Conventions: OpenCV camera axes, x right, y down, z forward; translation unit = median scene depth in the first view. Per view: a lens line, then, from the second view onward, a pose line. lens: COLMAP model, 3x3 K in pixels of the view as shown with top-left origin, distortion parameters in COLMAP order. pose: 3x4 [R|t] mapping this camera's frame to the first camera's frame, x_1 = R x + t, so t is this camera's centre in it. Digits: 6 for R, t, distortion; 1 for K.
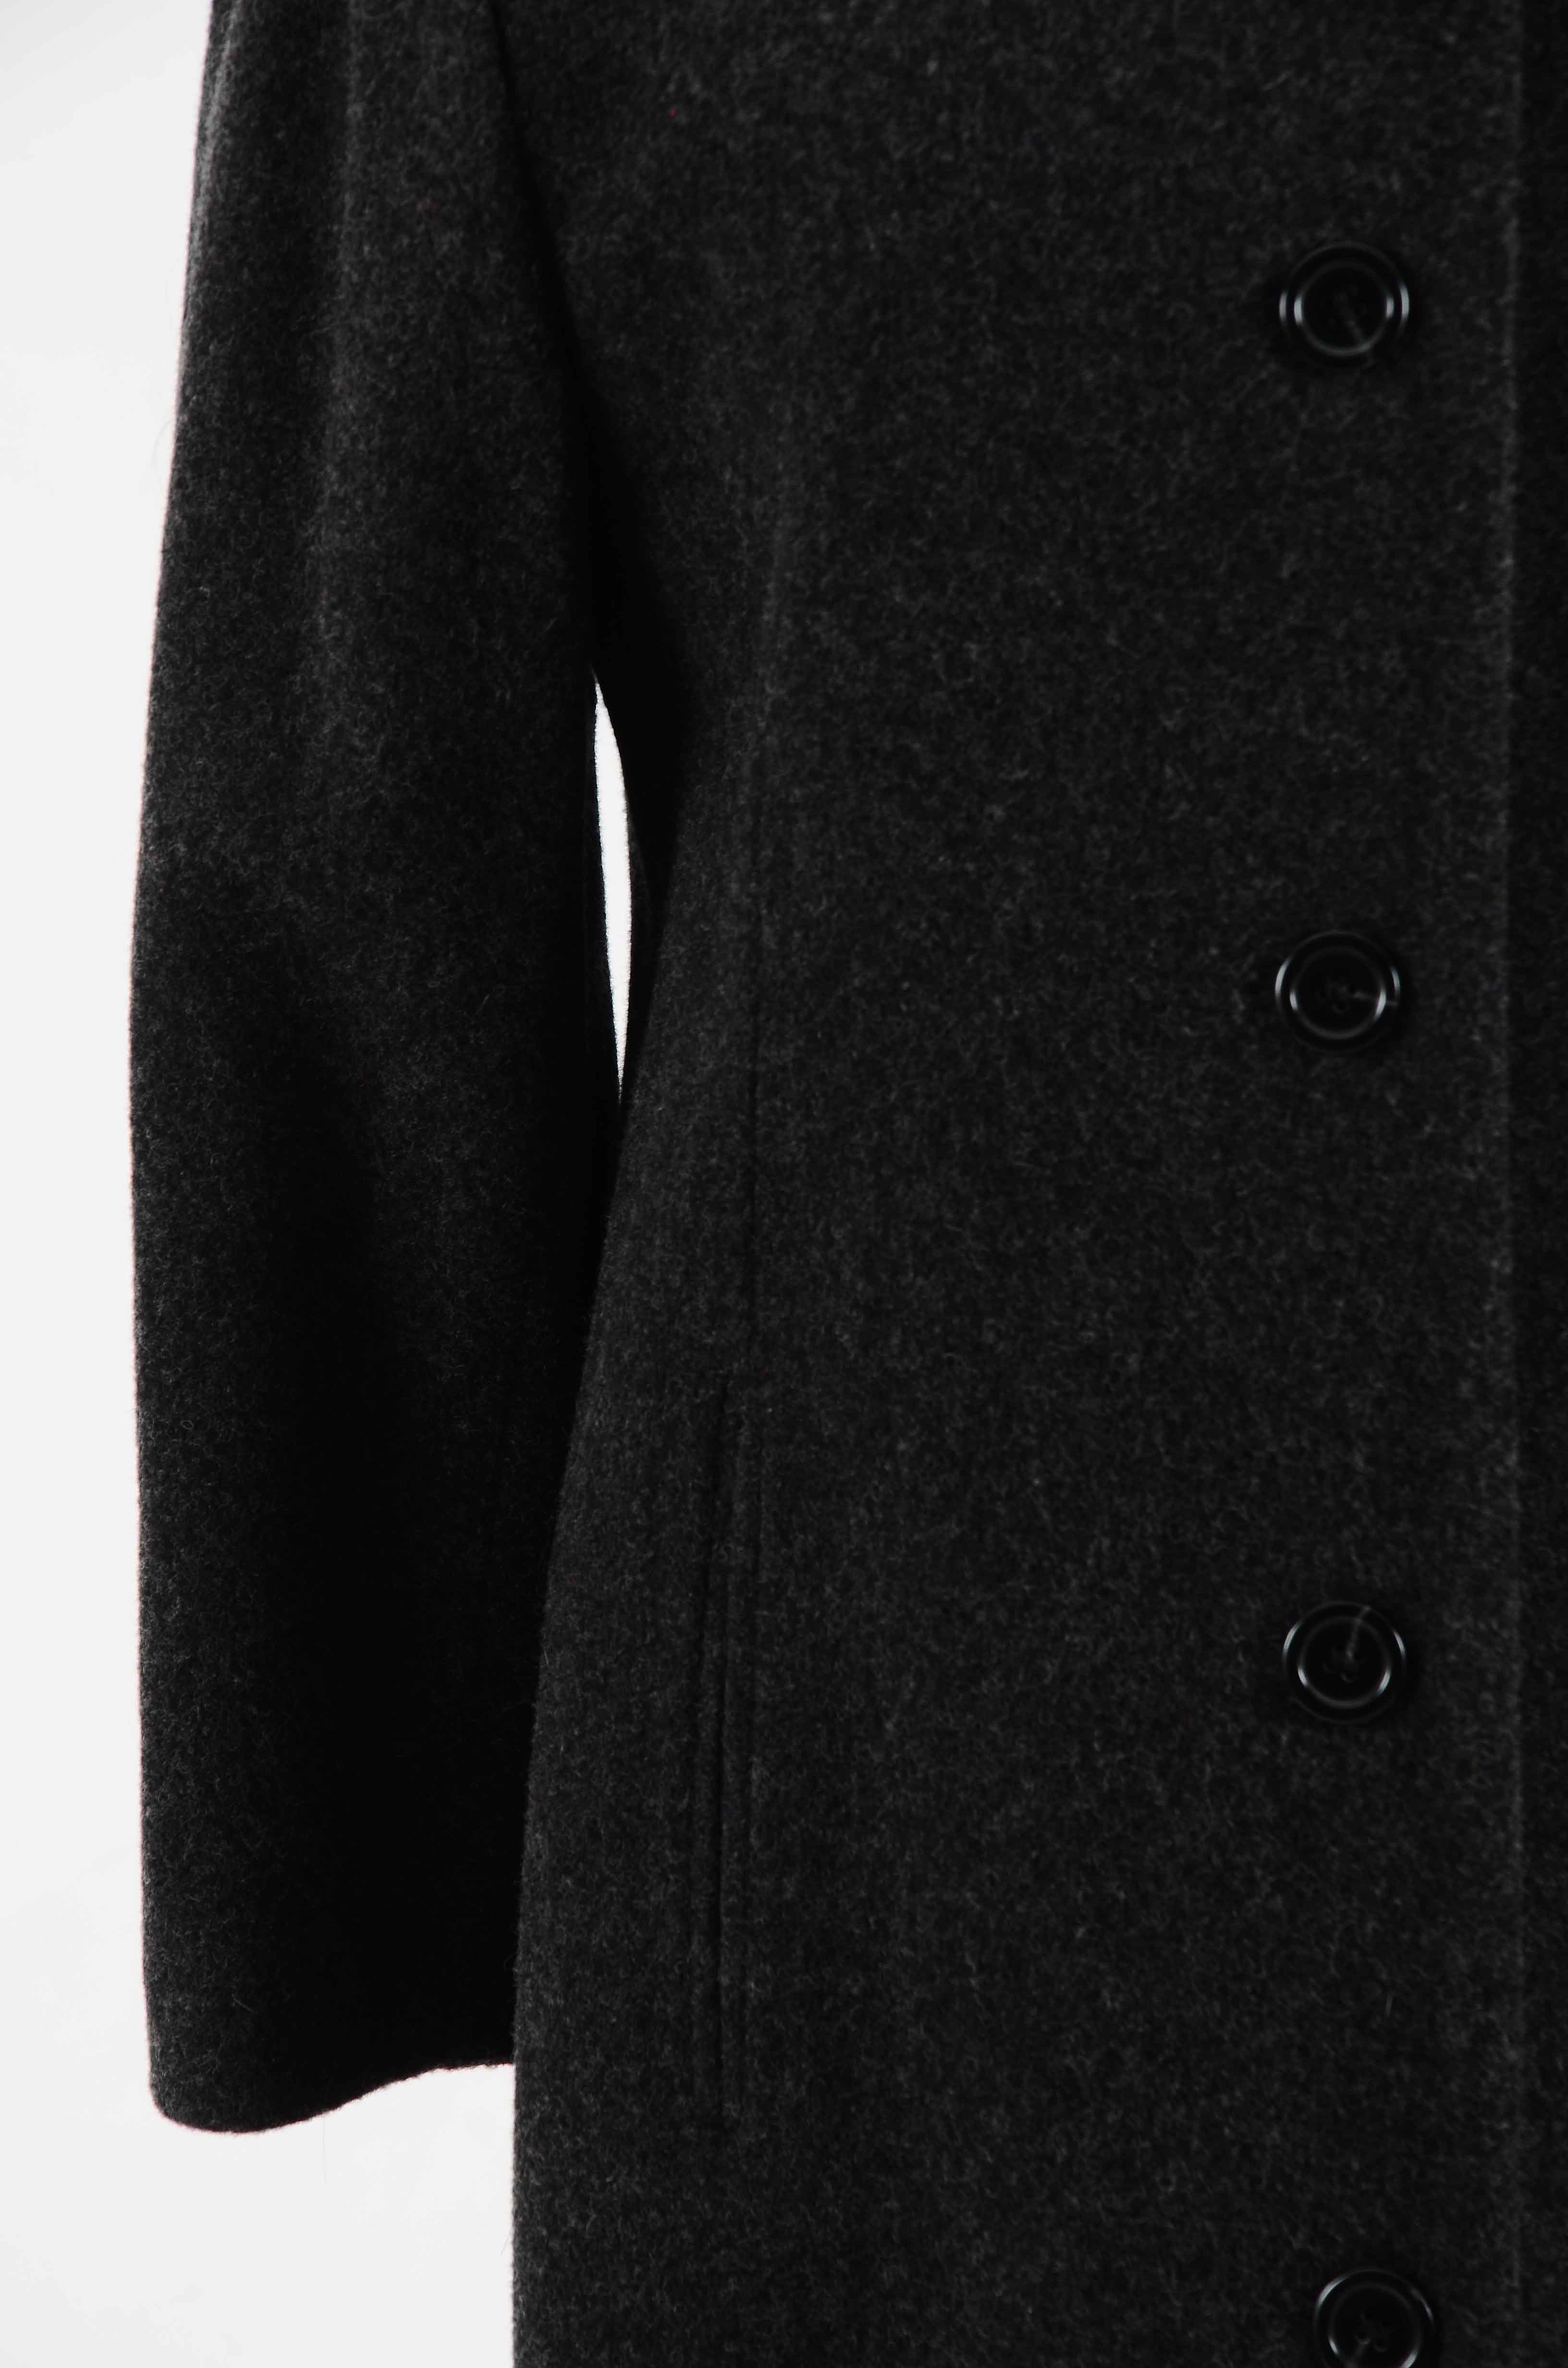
lens RADIAL K [[9884.4, 0, 793.2], [0, 9884.4, 1206.7], [0, 0, 1]] dist [1.339442, 0.000000]
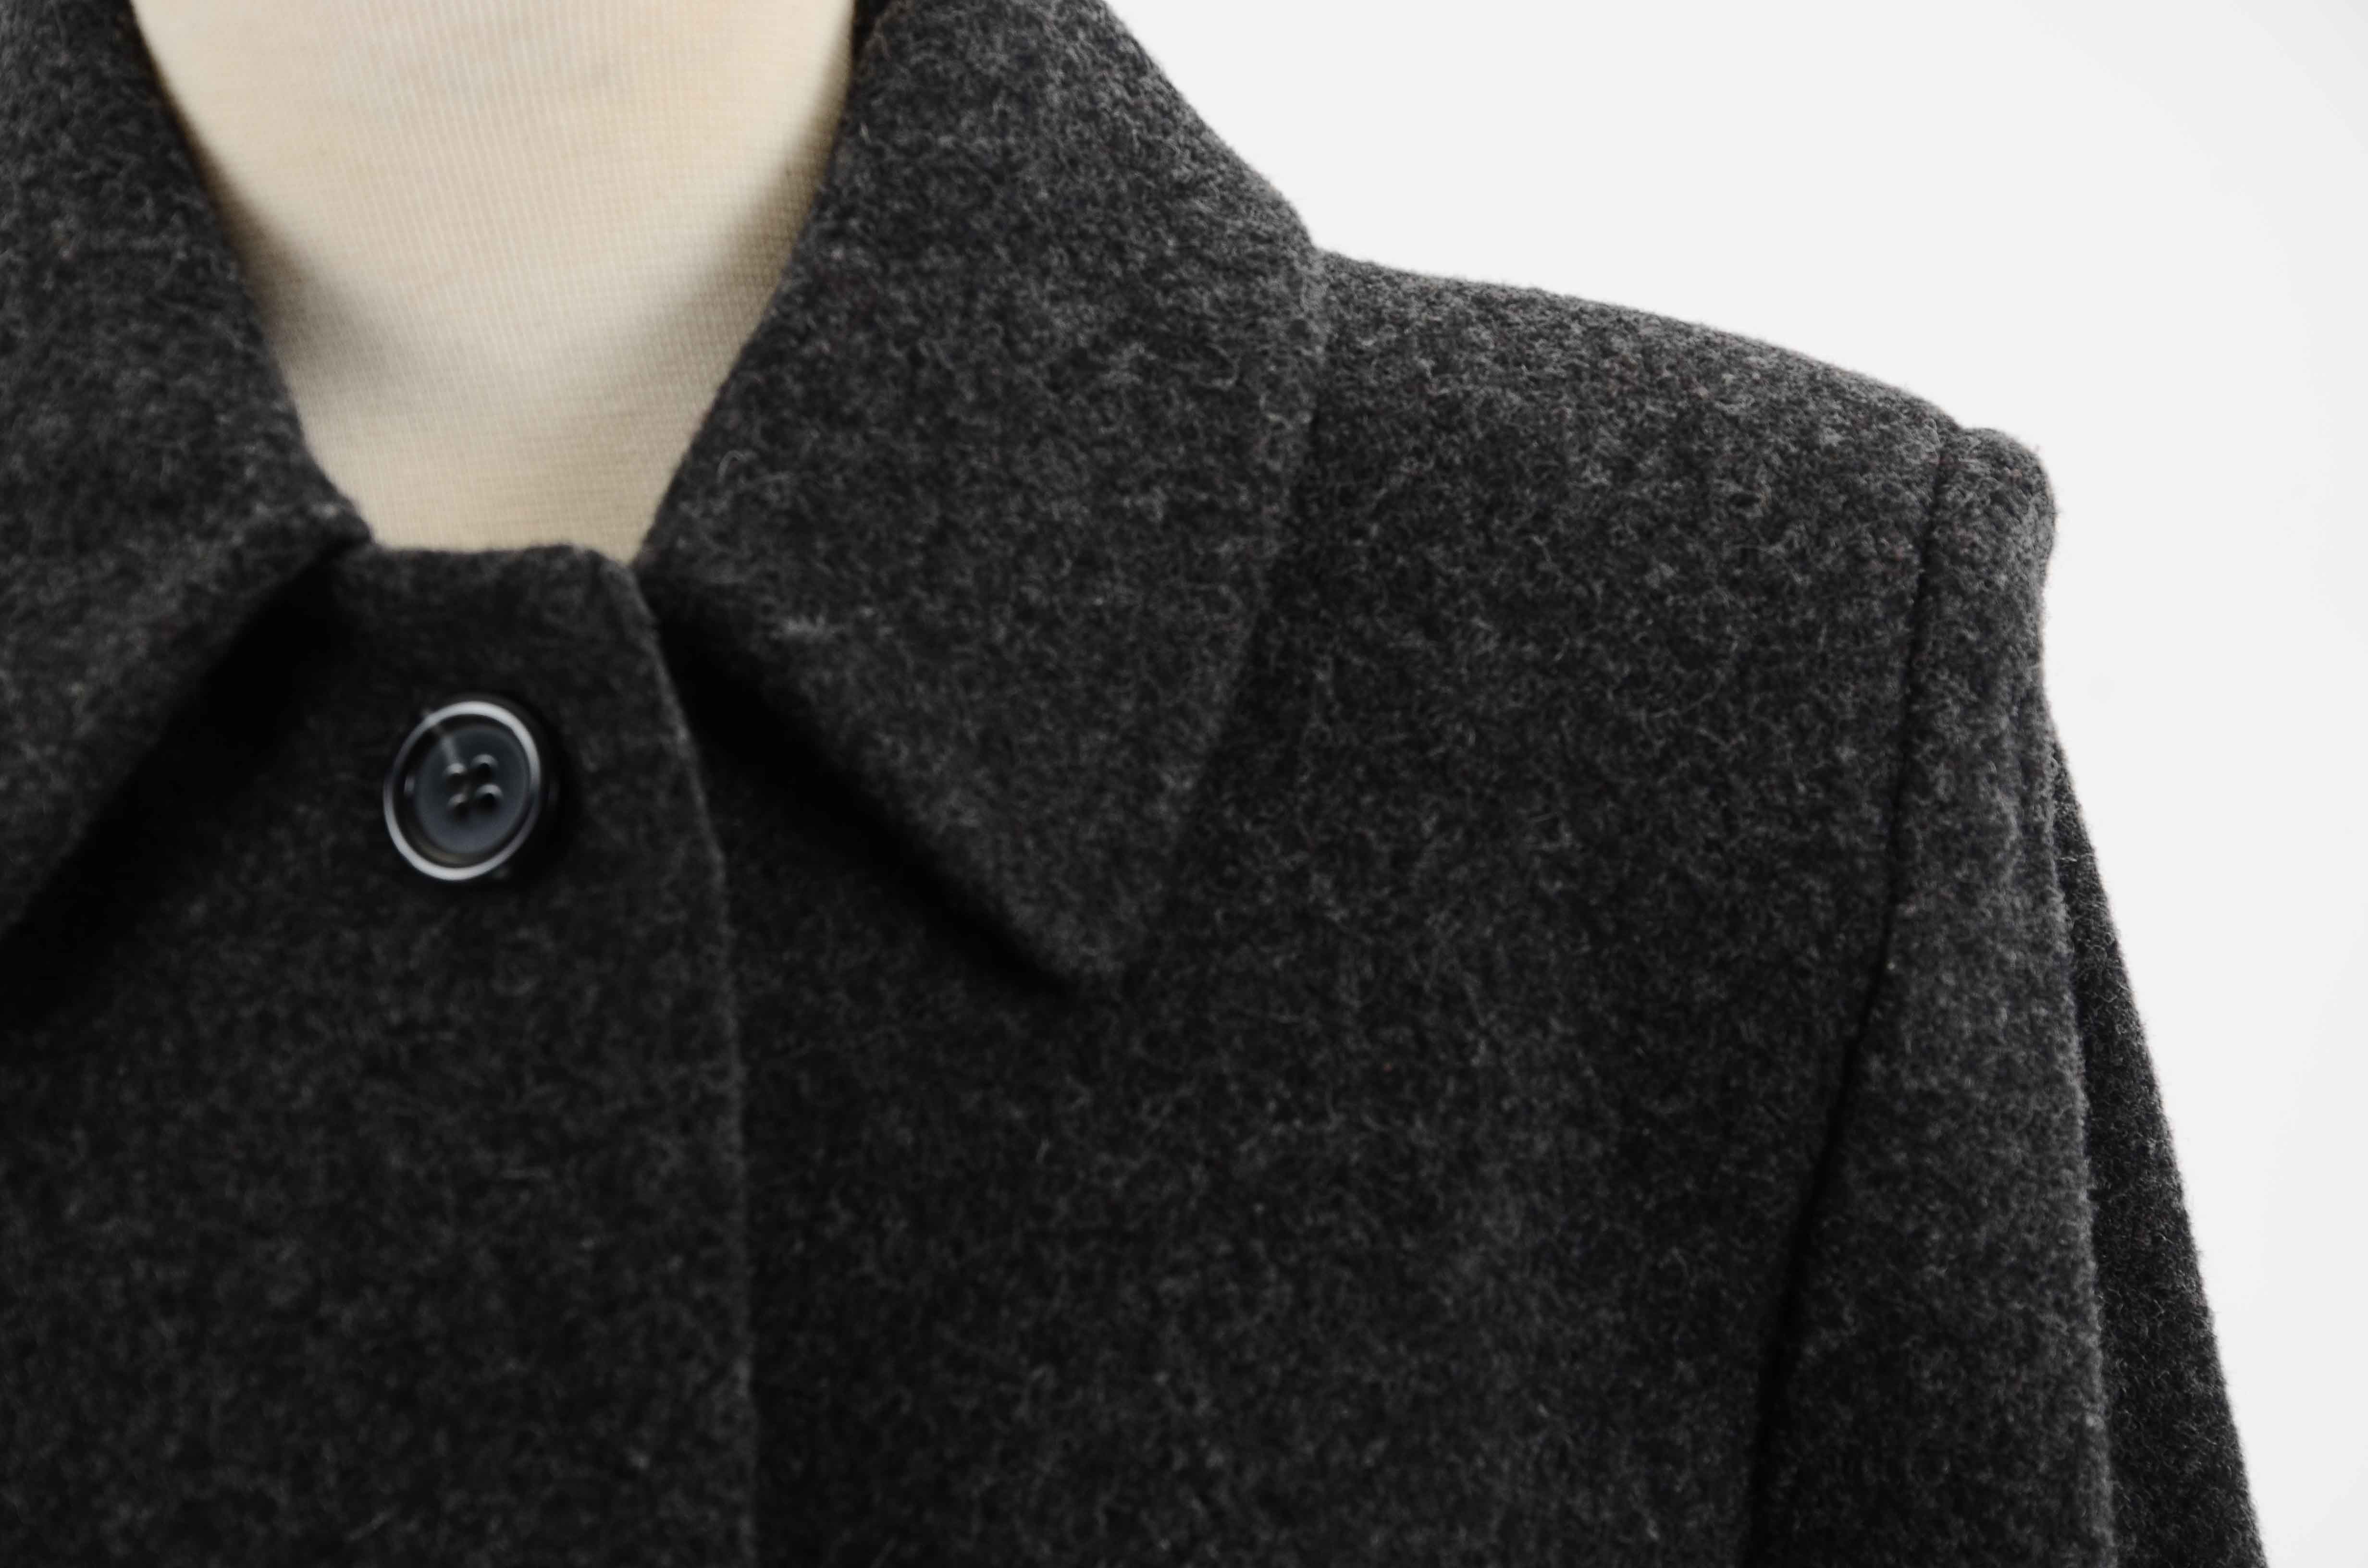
lens RADIAL K [[9884.4, 0, 1185.2], [0, 9884.4, 776.8], [0, 0, 1]] dist [1.339442, 0.000000]
pose [[0.998397, -0.012066, -0.055304, 0.131595], [0.006633, 0.995225, -0.097383, -0.095288], [0.056215, 0.096860, 0.993709, 0.371168]]
